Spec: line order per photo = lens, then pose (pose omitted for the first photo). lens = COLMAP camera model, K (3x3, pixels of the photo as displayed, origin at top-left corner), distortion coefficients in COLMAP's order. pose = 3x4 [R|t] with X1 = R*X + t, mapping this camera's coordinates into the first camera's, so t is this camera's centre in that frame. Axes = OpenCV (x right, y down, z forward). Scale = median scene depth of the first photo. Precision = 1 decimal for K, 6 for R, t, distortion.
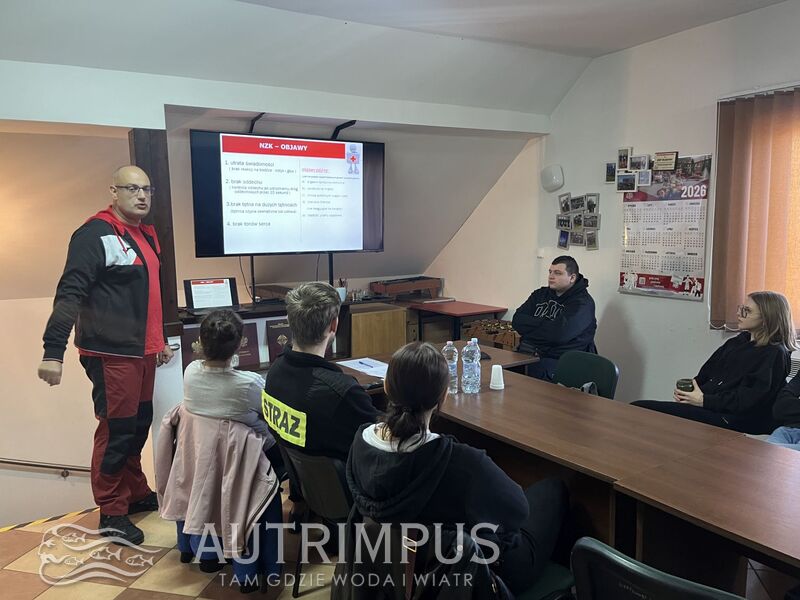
lens RADIAL K [[602.4, 0, 400.0], [0, 602.4, 300.0], [0, 0, 1]] dist [0.070042, -0.097185]
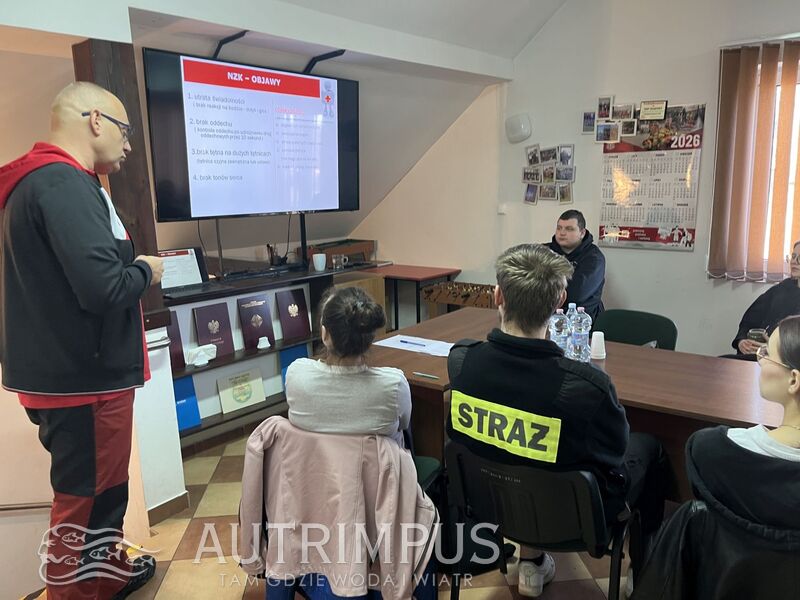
lens RADIAL K [[602.4, 0, 400.0], [0, 602.4, 300.0], [0, 0, 1]] dist [0.070042, -0.097185]
pose [[0.953265, -0.066214, 0.294792, -0.265662], [0.048370, 0.996551, 0.067426, -0.008875], [-0.298240, -0.050015, 0.953180, 0.169568]]
